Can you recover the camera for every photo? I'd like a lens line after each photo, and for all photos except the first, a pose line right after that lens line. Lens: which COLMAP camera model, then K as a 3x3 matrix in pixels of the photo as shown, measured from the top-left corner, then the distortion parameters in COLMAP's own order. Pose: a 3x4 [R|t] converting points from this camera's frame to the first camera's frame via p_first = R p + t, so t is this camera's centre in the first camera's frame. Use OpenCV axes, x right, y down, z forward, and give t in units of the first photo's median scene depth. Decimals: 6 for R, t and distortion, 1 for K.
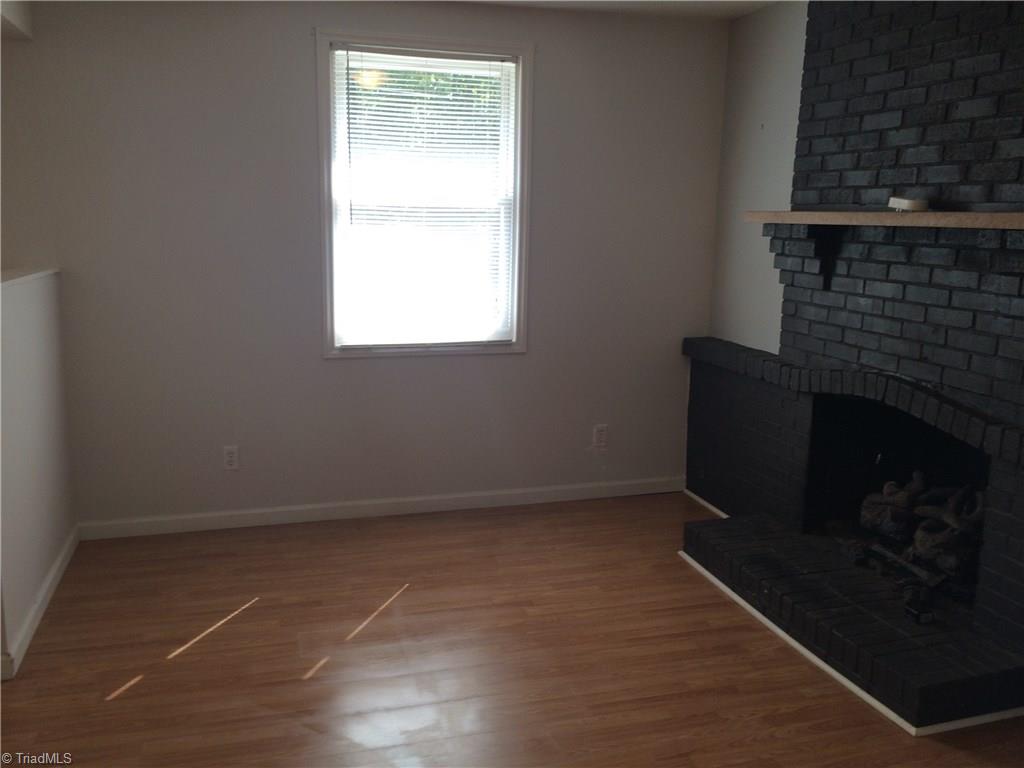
lens RADIAL K [[873.7, 0, 505.4], [0, 873.7, 378.6], [0, 0, 1]] dist [0.080292, -0.110153]
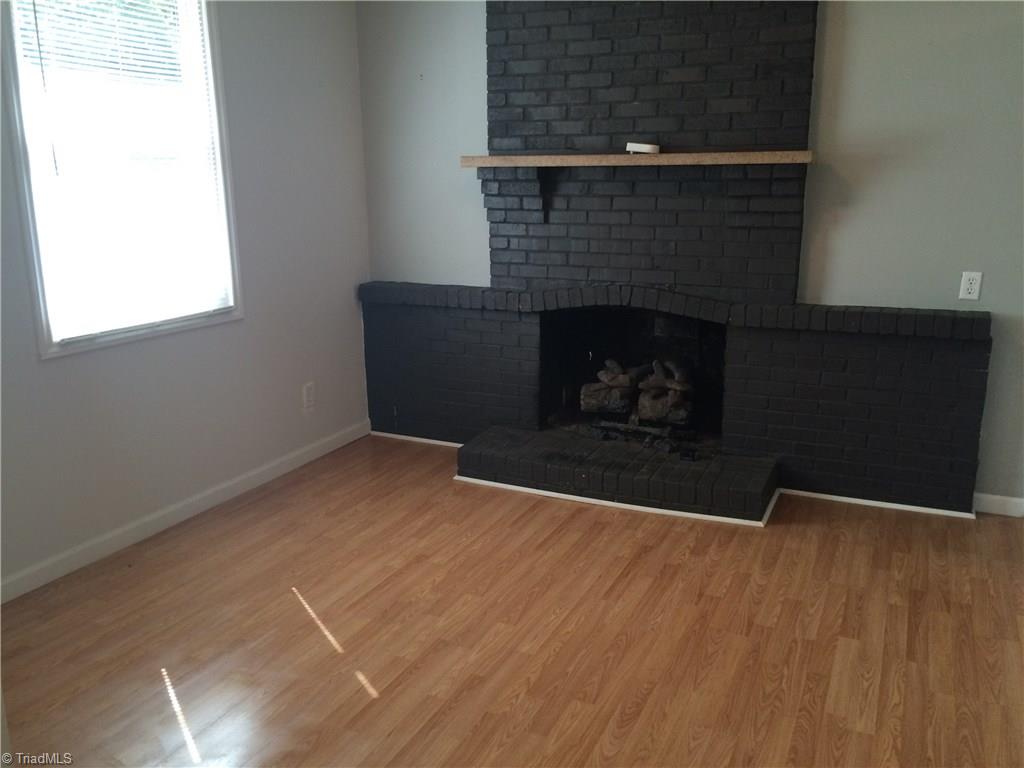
lens RADIAL K [[873.7, 0, 505.4], [0, 873.7, 378.6], [0, 0, 1]] dist [0.080292, -0.110153]
pose [[0.665800, -0.188814, 0.721844, -0.584041], [0.154257, 0.981383, 0.114421, -0.039604], [-0.730010, 0.035168, 0.682531, 0.249602]]
